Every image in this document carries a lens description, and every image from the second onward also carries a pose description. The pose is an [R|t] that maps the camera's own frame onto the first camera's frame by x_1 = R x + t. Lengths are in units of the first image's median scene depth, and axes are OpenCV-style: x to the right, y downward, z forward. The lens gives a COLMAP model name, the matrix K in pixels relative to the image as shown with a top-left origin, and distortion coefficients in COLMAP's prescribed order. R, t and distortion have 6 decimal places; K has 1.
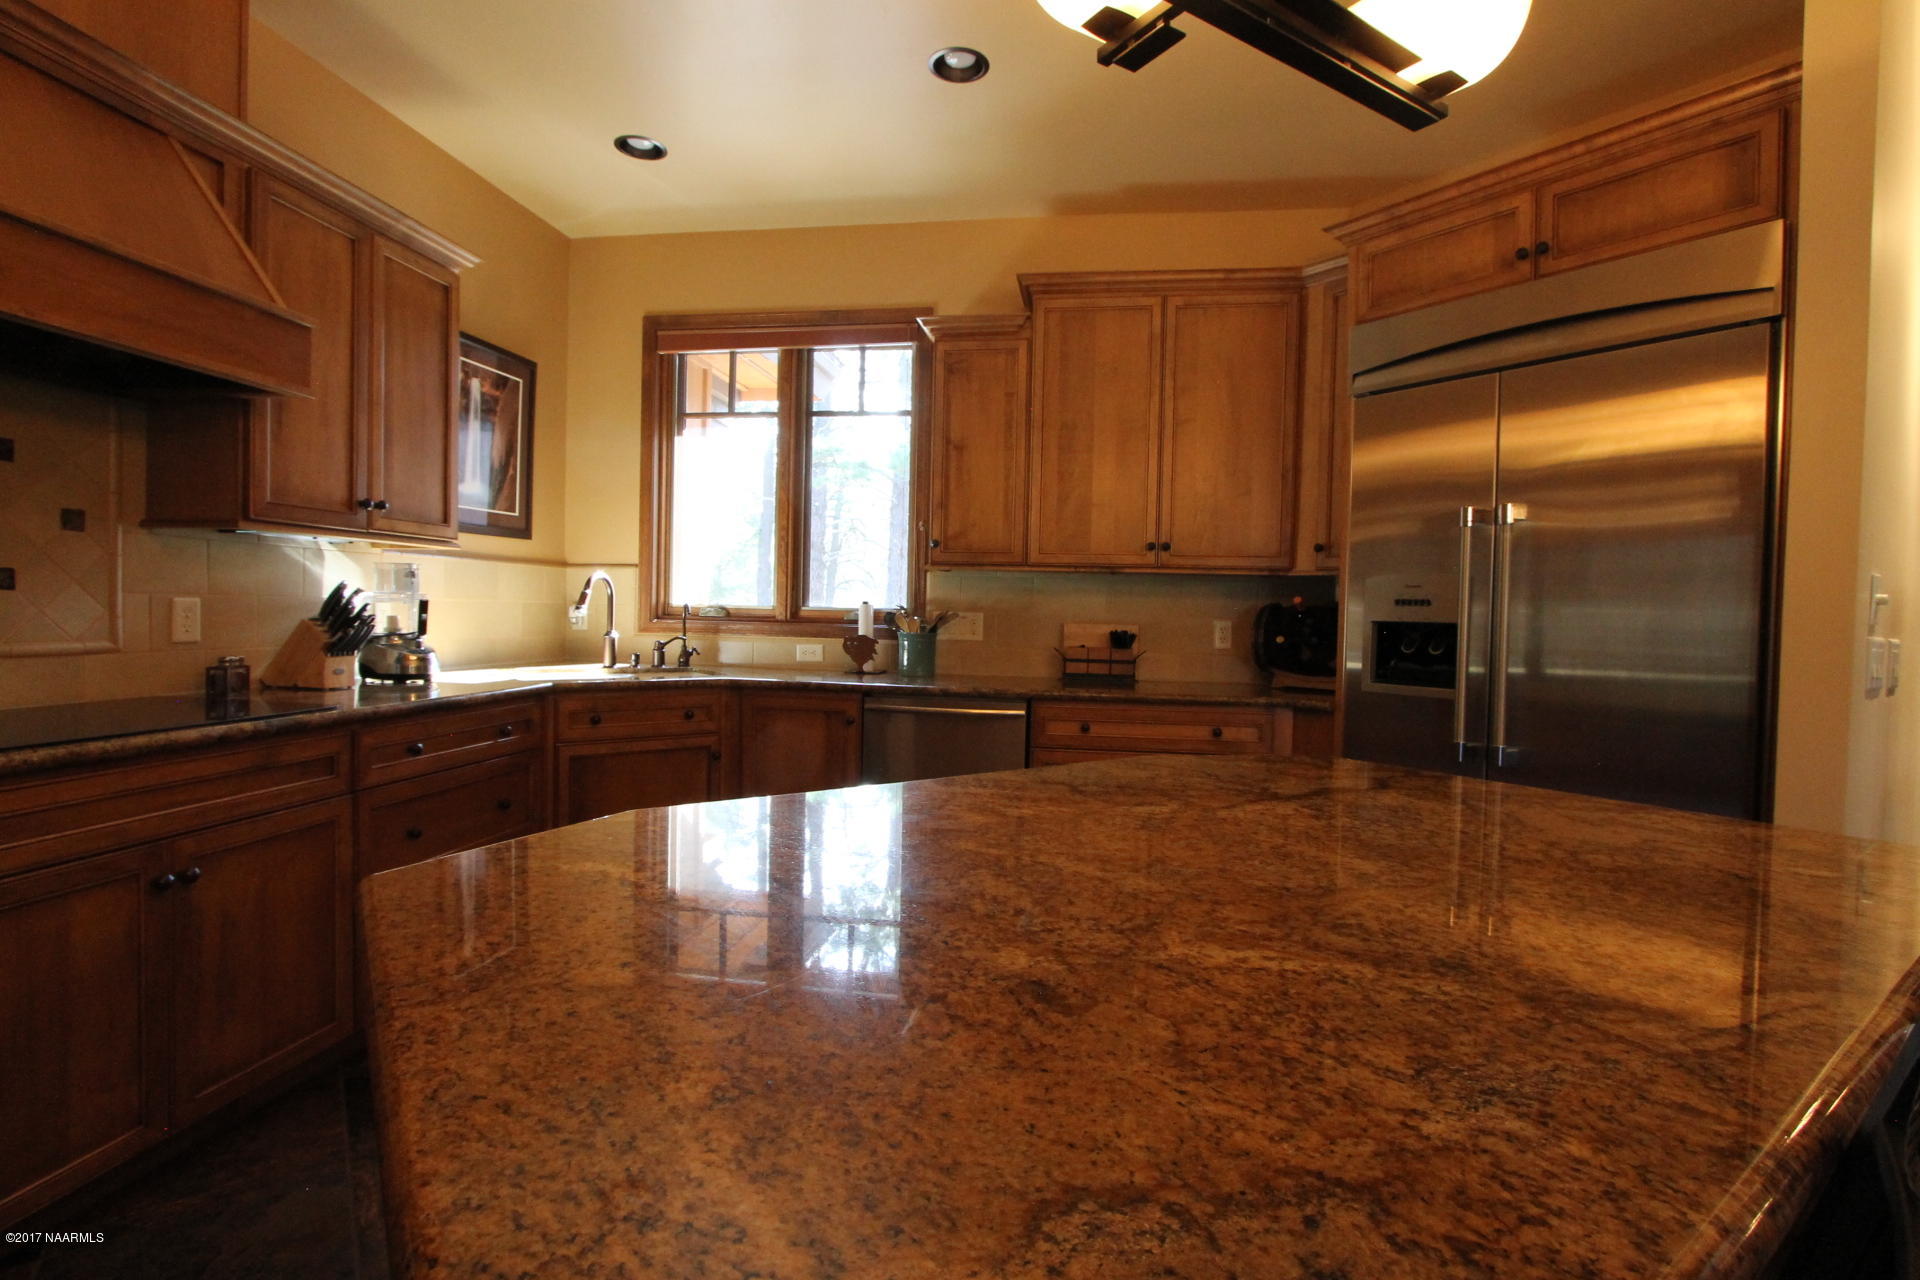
lens RADIAL K [[921.0, 0, 1004.3], [0, 921.0, 647.3], [0, 0, 1]] dist [-0.016106, 0.000786]
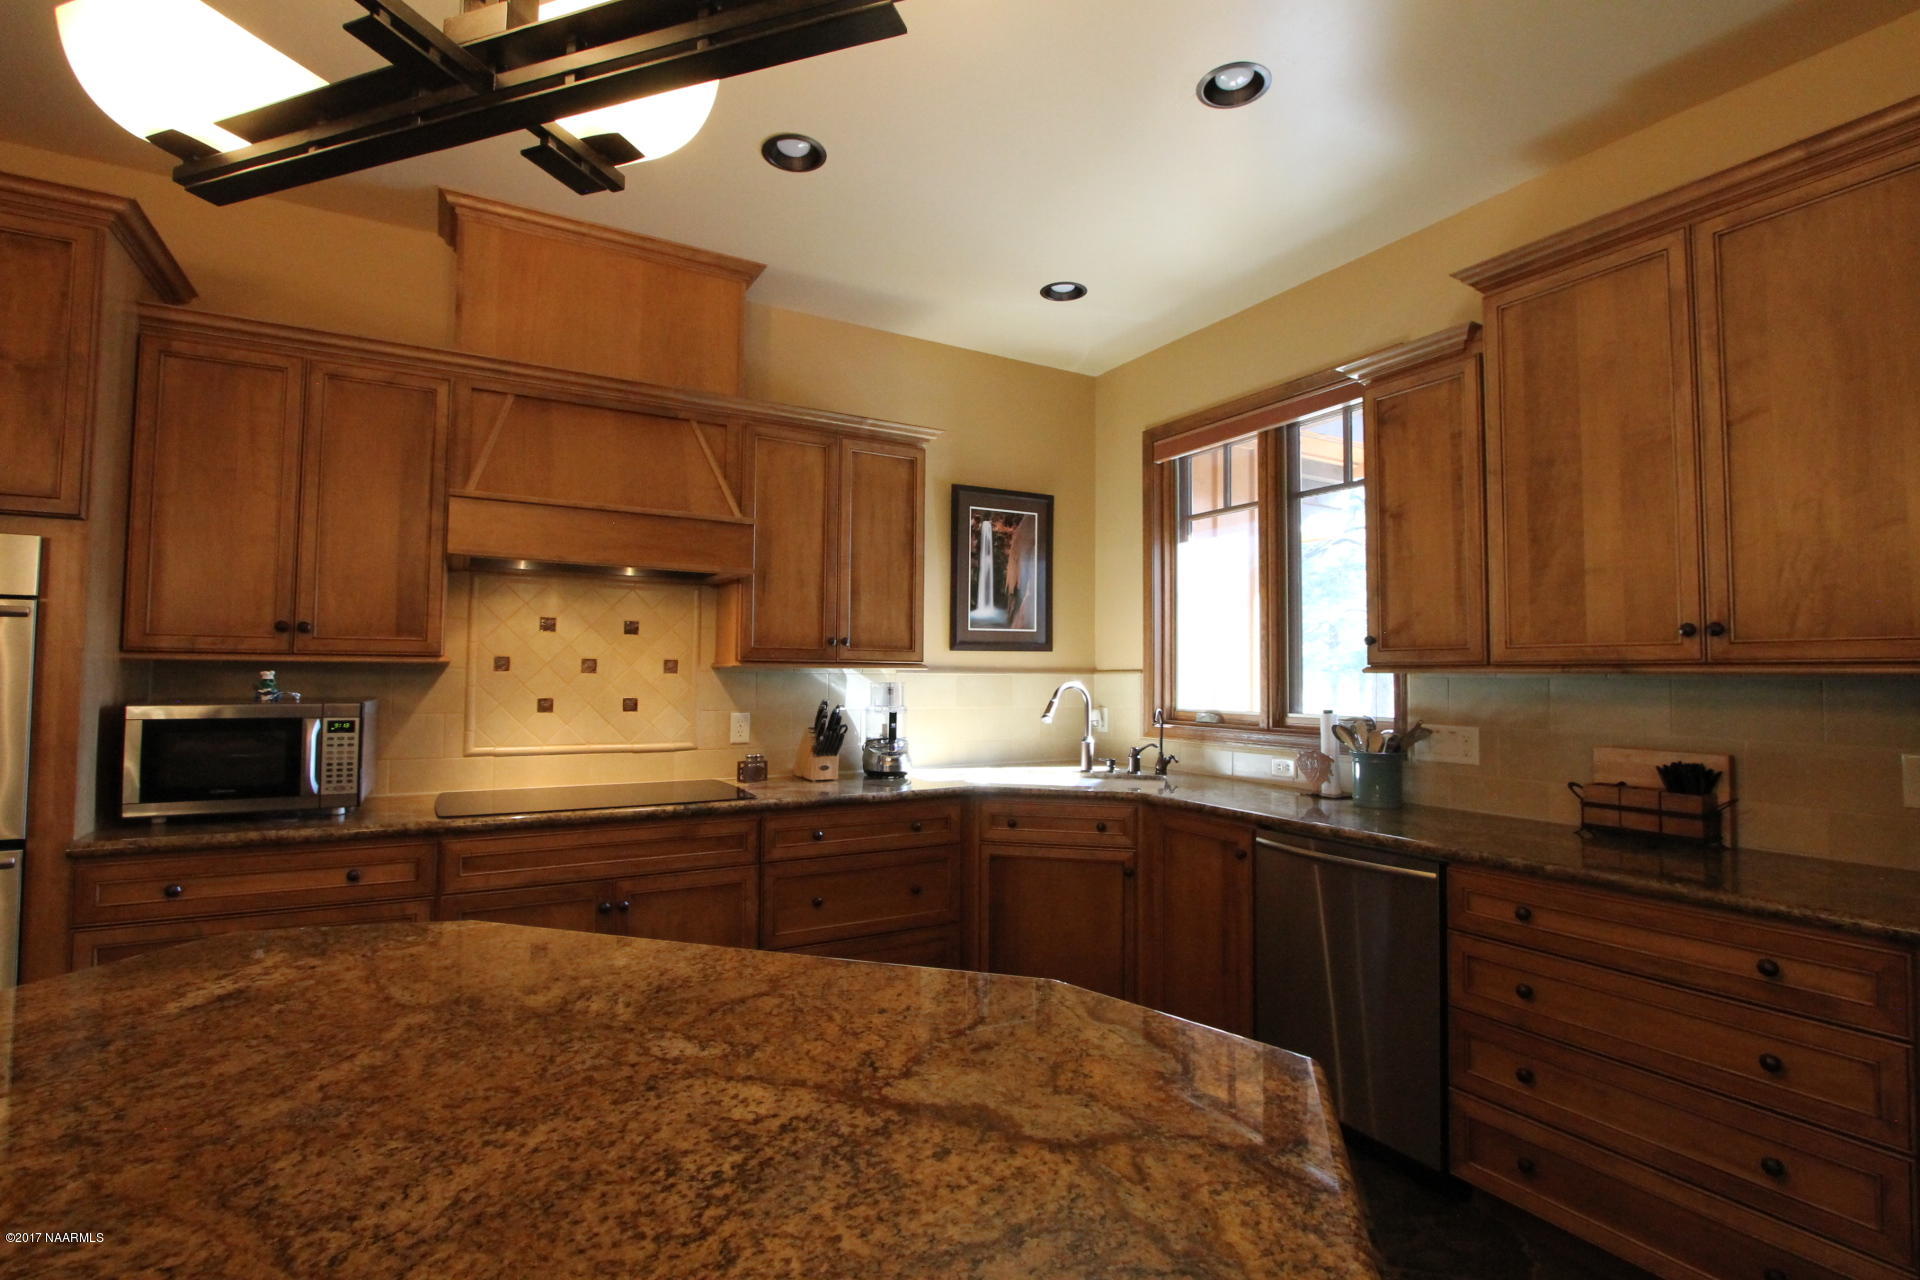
lens RADIAL K [[921.0, 0, 943.7], [0, 921.0, 640.3], [0, 0, 1]] dist [-0.016106, 0.000786]
pose [[0.605584, -0.049031, -0.794270, 0.338977], [-0.026194, 0.996331, -0.081476, -0.040540], [0.795351, 0.070146, 0.602077, 0.248261]]
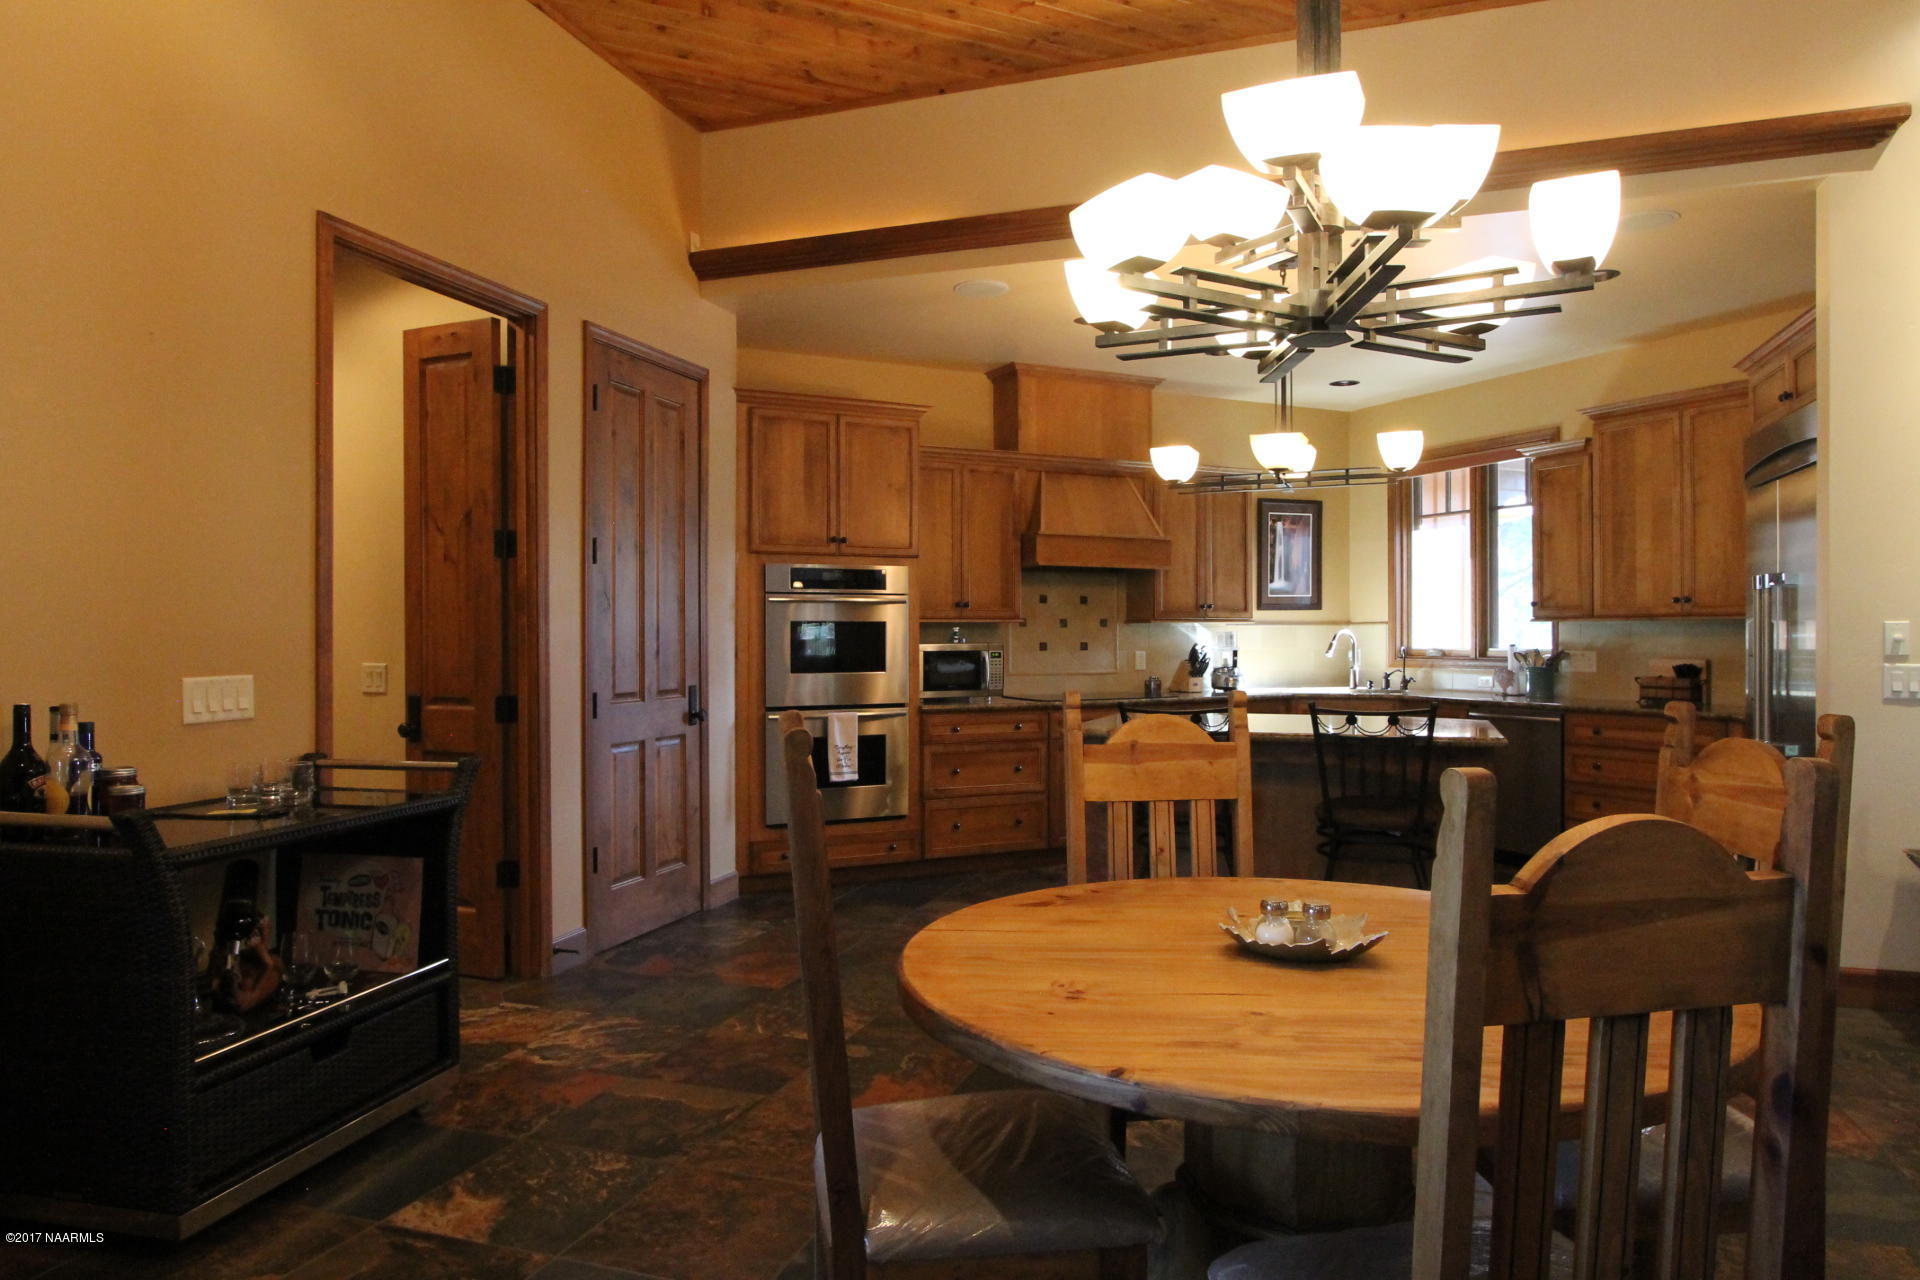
lens RADIAL K [[1228.3, 0, 955.5], [0, 1228.3, 642.7], [0, 0, 1]] dist [-0.009997, 0.003688]
pose [[0.556227, -0.020292, -0.830783, 1.036833], [-0.017745, 0.999184, -0.036286, 0.033376], [0.830841, 0.034926, 0.555413, -0.820538]]
